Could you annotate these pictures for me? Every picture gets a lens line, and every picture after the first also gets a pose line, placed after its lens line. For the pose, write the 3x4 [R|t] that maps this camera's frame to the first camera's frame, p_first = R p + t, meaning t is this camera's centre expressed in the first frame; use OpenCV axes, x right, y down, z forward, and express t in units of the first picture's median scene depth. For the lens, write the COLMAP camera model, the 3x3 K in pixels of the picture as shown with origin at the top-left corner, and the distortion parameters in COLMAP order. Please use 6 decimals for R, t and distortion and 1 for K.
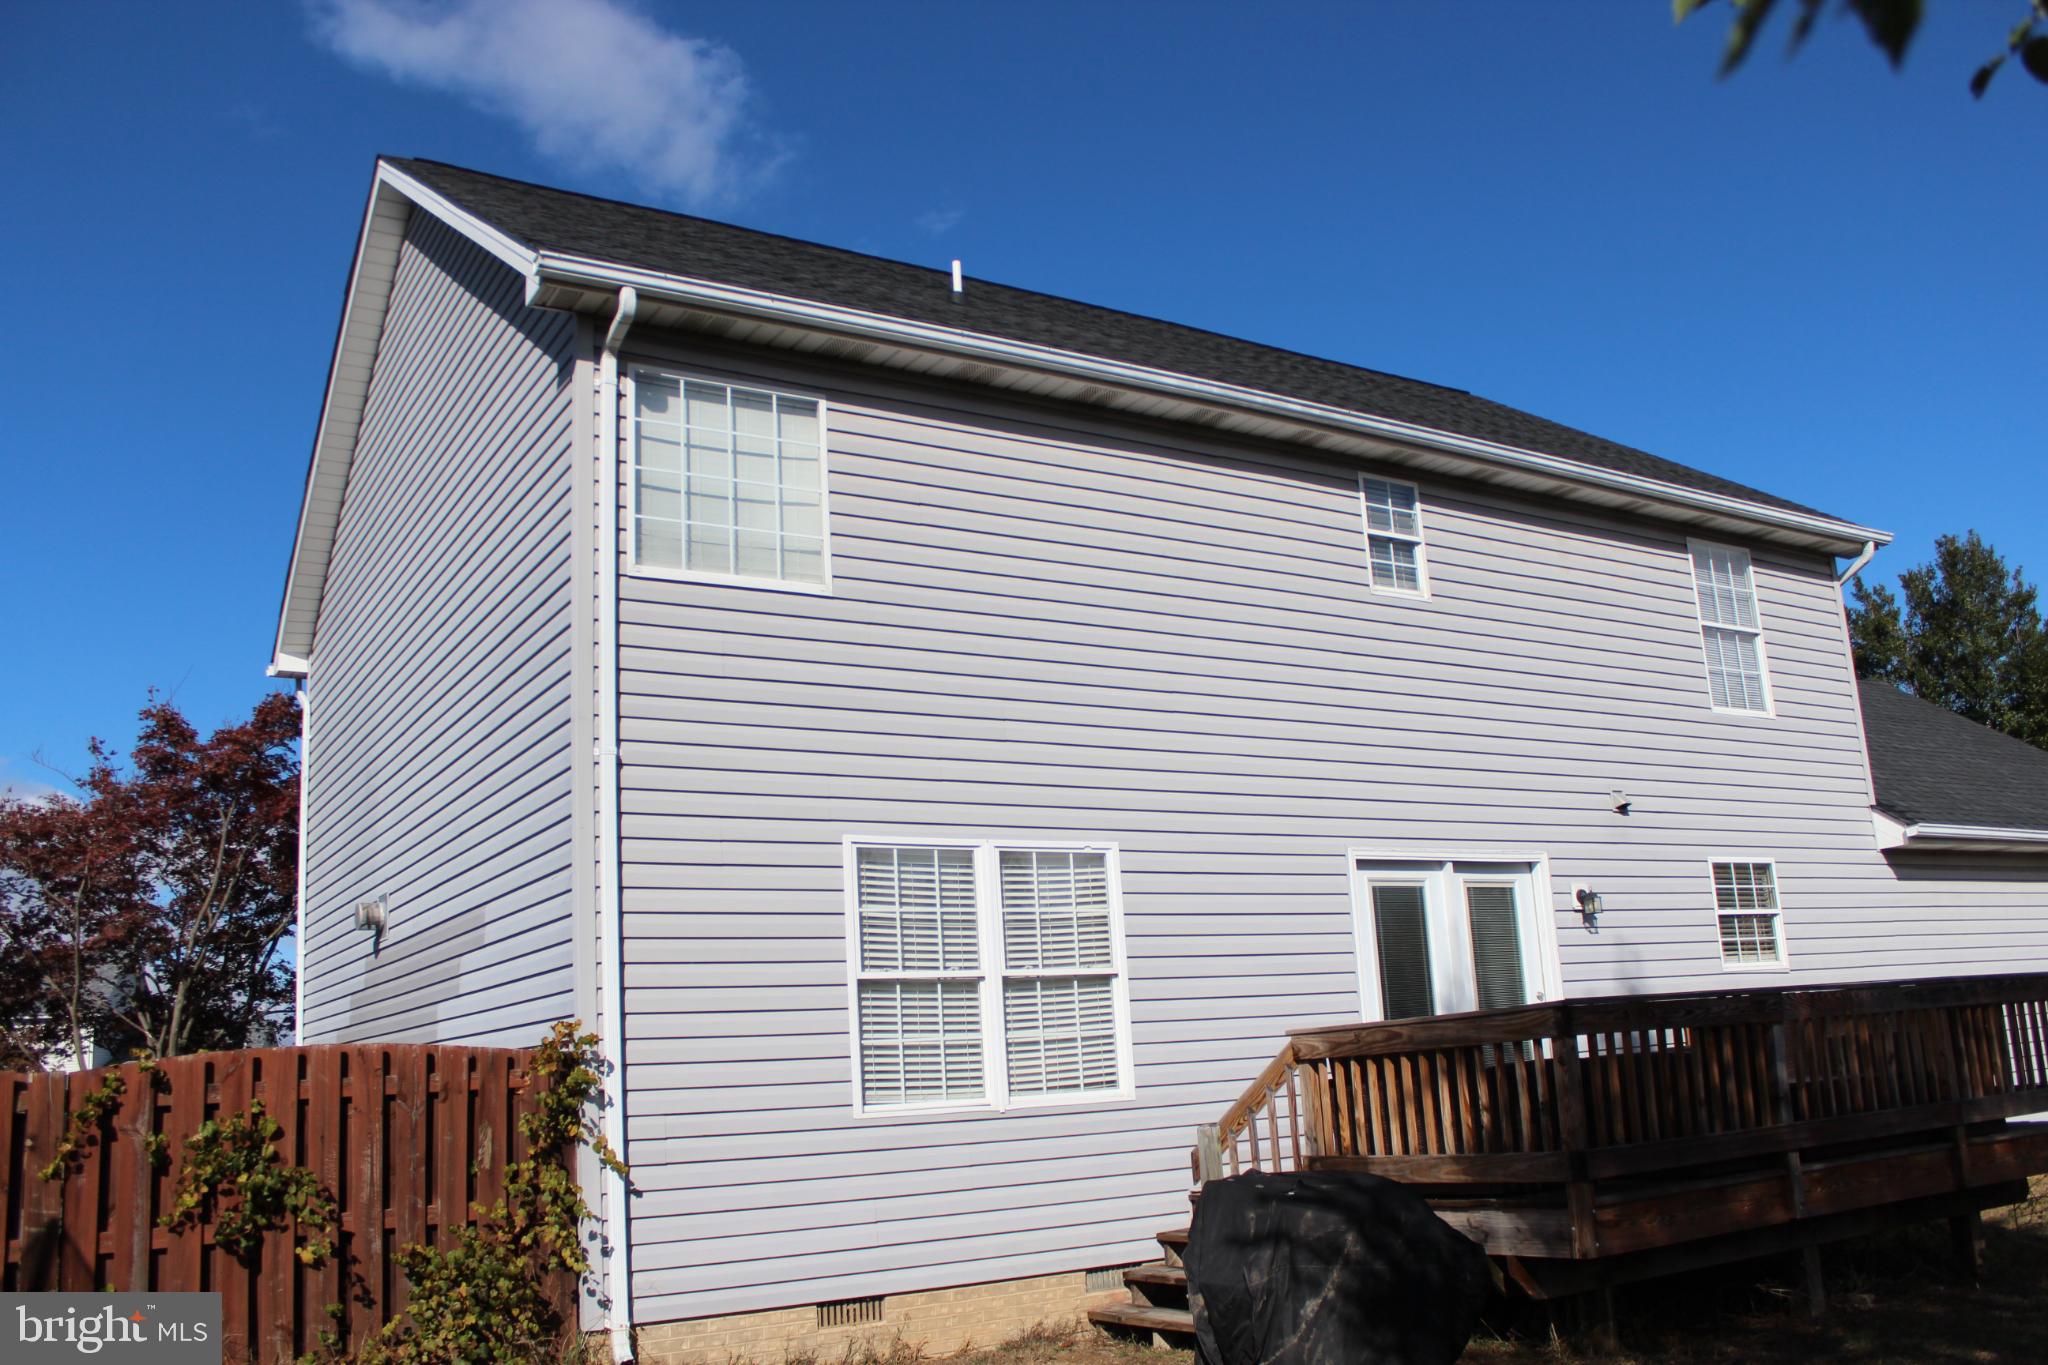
lens RADIAL K [[1704.0, 0, 1023.8], [0, 1704.0, 688.5], [0, 0, 1]] dist [-0.135096, 0.117141]
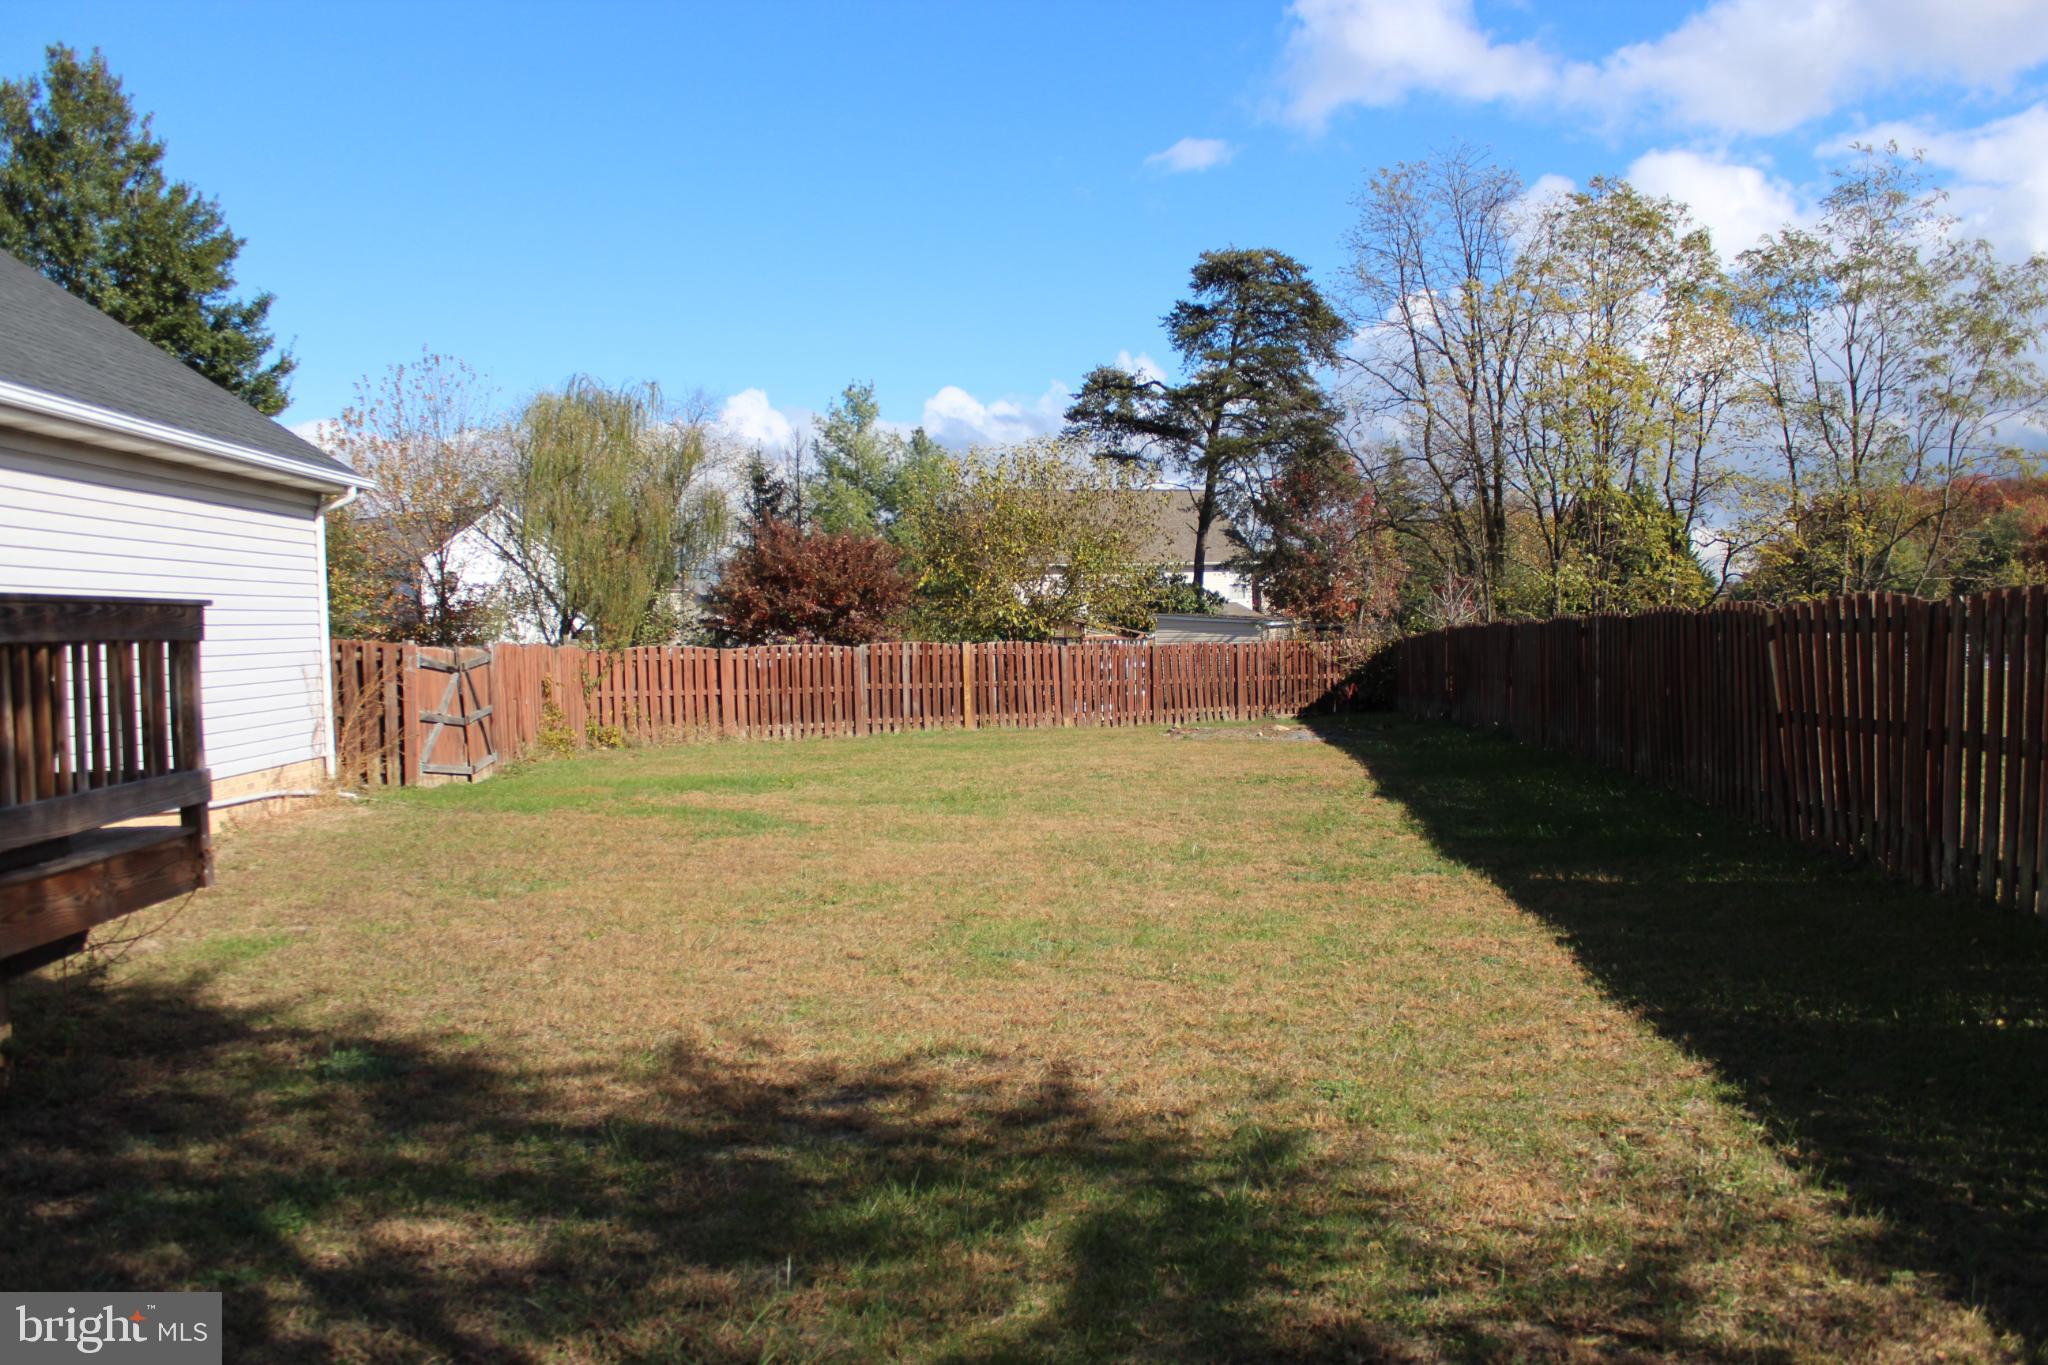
lens RADIAL K [[1704.0, 0, 1059.6], [0, 1704.0, 685.5], [0, 0, 1]] dist [-0.135096, 0.117141]
pose [[0.468385, 0.004674, 0.883512, 0.113482], [-0.192398, 0.976528, 0.096832, 0.039642], [-0.862321, -0.215341, 0.458290, 0.203382]]
